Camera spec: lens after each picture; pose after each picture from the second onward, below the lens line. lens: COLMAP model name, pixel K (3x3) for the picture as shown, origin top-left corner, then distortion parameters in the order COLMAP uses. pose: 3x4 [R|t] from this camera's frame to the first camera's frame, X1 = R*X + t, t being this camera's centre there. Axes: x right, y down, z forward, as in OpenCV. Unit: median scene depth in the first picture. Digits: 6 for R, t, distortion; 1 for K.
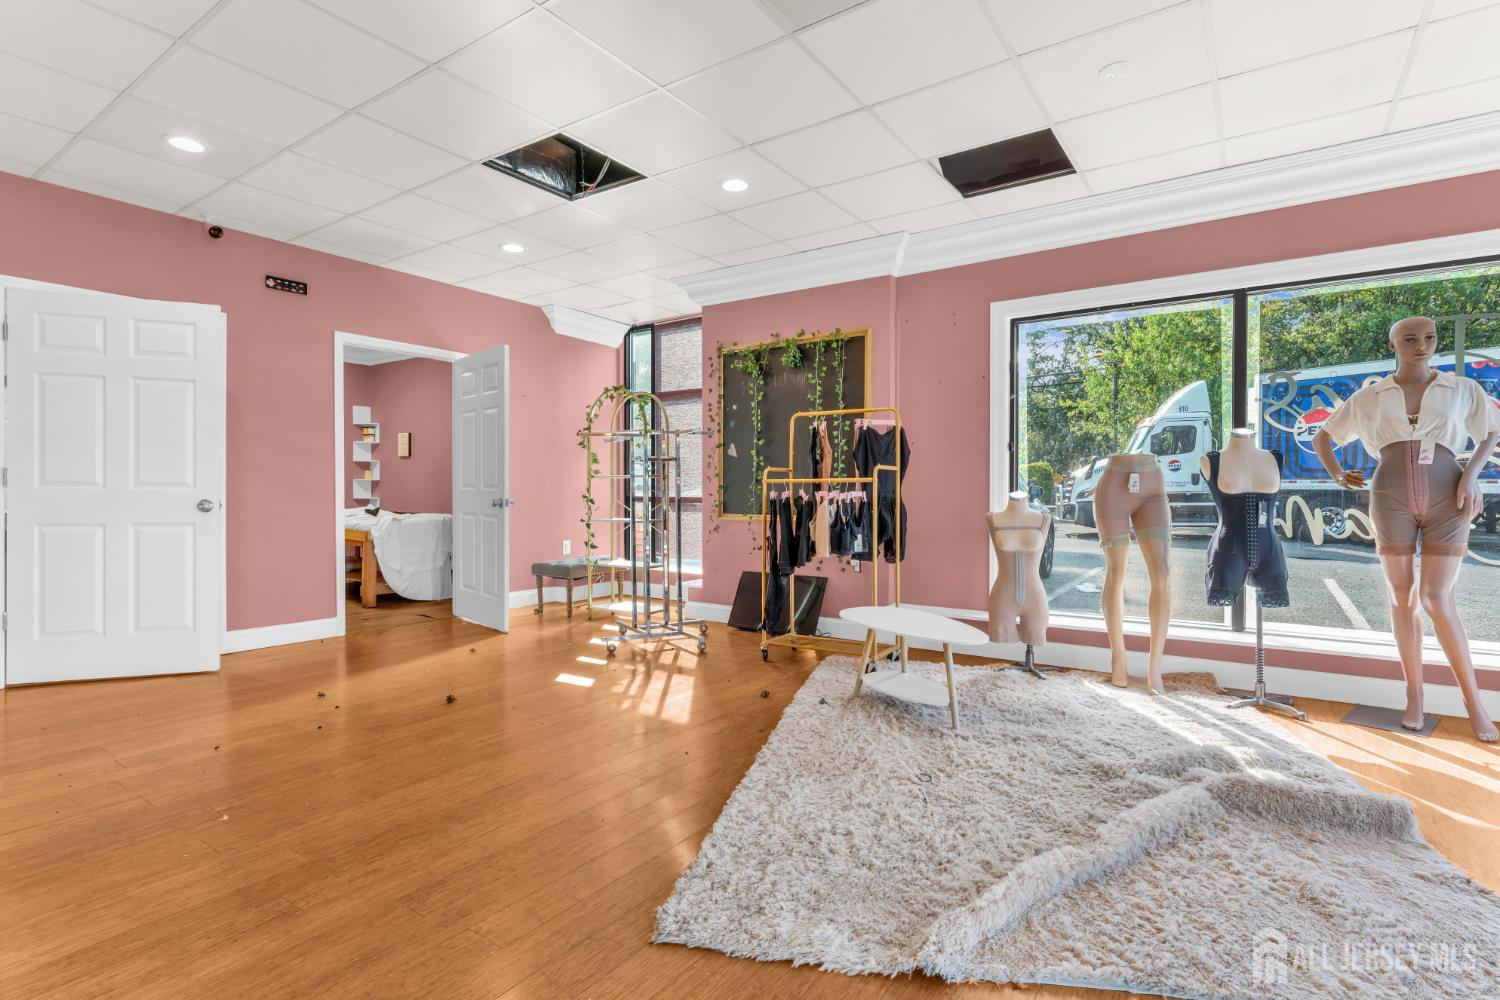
lens RADIAL K [[736.9, 0, 752.7], [0, 736.9, 494.0], [0, 0, 1]] dist [0.001118, -0.000676]
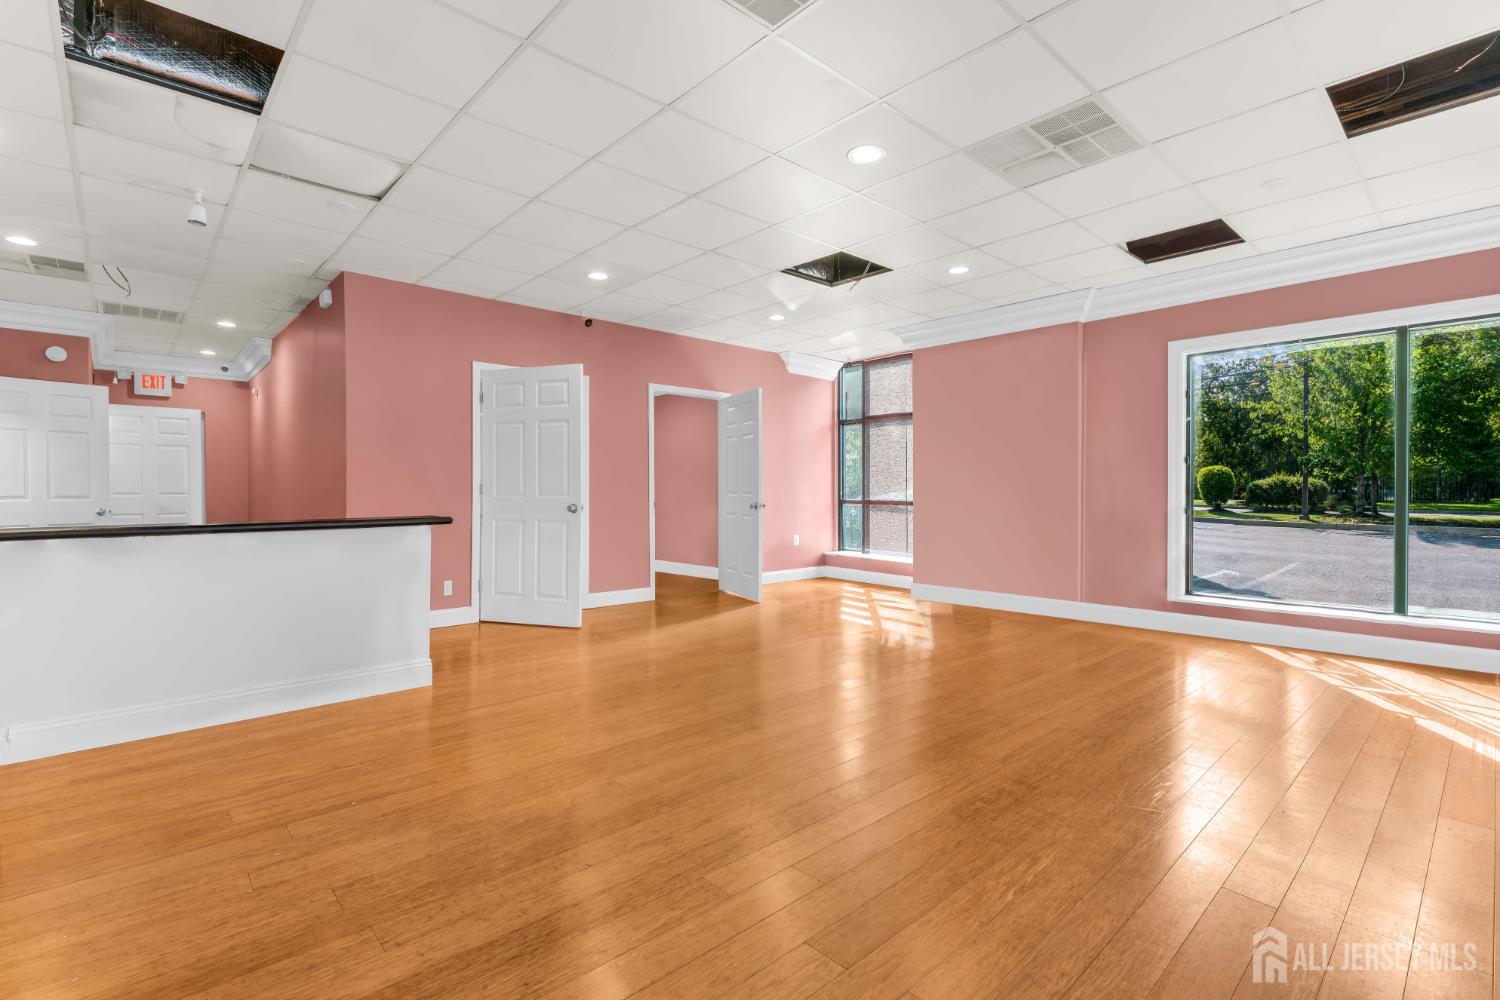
lens RADIAL K [[686.9, 0, 749.7], [0, 686.9, 499.7], [0, 0, 1]] dist [-0.003836, 0.000375]
pose [[0.973922, -0.000912, -0.226882, -0.075653], [0.001908, 0.999989, 0.004174, -0.003504], [0.226876, -0.004498, 0.973913, -0.209504]]
